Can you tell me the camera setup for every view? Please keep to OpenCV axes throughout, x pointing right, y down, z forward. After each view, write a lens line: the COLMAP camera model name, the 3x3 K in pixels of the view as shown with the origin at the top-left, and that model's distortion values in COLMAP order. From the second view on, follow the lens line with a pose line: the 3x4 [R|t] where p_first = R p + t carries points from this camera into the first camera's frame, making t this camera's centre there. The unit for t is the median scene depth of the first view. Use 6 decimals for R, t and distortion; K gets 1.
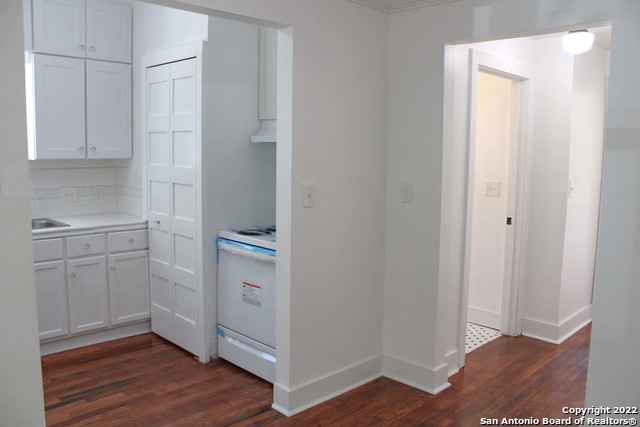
lens RADIAL K [[542.5, 0, 320.0], [0, 542.5, 213.5], [0, 0, 1]] dist [-0.192305, 0.192965]
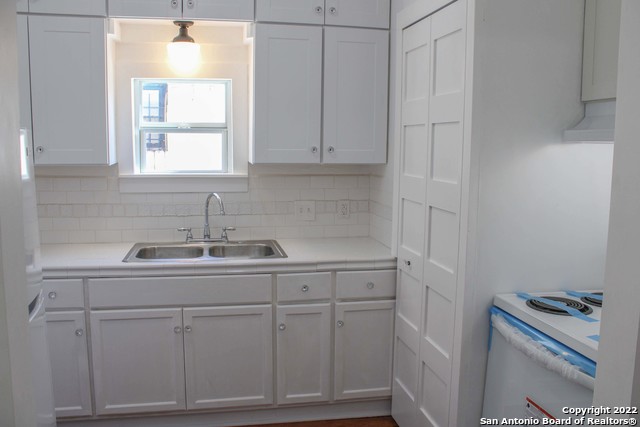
lens RADIAL K [[542.5, 0, 320.0], [0, 542.5, 213.5], [0, 0, 1]] dist [-0.192305, 0.192965]
pose [[0.831483, 0.060555, -0.552240, -0.032261], [-0.062693, 0.997920, 0.015030, -0.047672], [0.552001, 0.022124, 0.833550, 0.389037]]
